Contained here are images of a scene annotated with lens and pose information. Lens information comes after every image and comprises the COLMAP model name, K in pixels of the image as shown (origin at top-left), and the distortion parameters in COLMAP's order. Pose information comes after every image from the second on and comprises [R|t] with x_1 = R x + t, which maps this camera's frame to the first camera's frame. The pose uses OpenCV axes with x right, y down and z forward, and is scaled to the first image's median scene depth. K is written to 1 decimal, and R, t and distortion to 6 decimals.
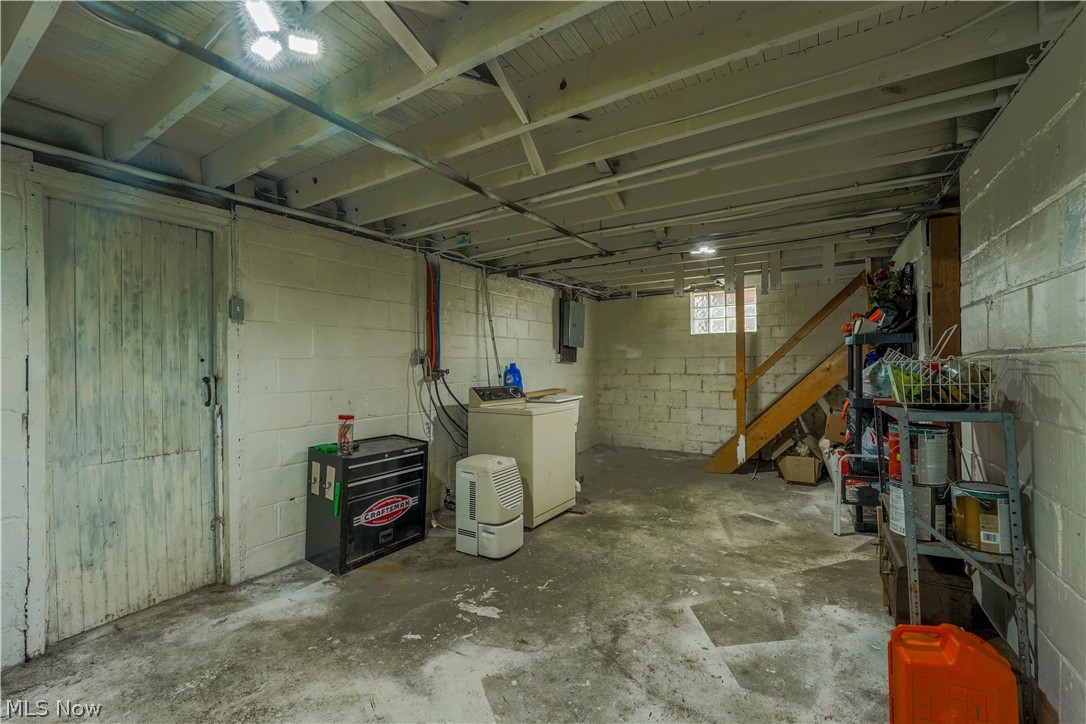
lens RADIAL K [[439.6, 0, 526.7], [0, 439.6, 366.3], [0, 0, 1]] dist [-0.000048, 0.000002]
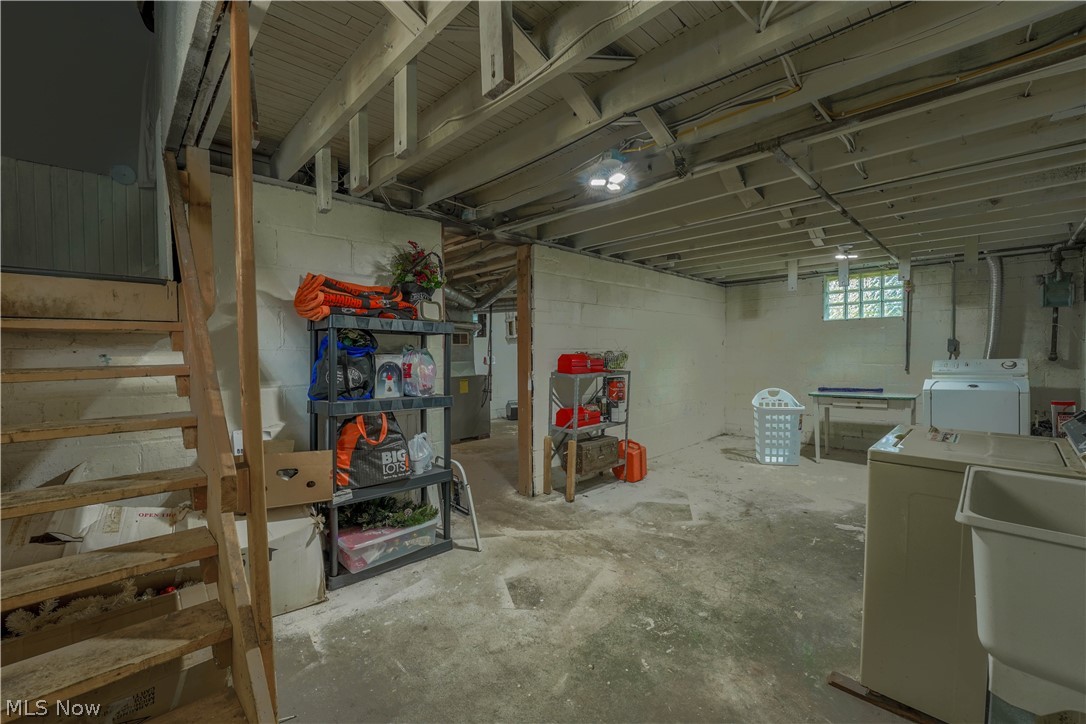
lens RADIAL K [[439.6, 0, 526.7], [0, 439.6, 366.3], [0, 0, 1]] dist [-0.000048, 0.000002]
pose [[-0.969889, 0.001326, 0.243543, 0.424677], [0.010854, 0.999227, 0.037785, -0.020510], [-0.243304, 0.039291, -0.969154, 1.953583]]
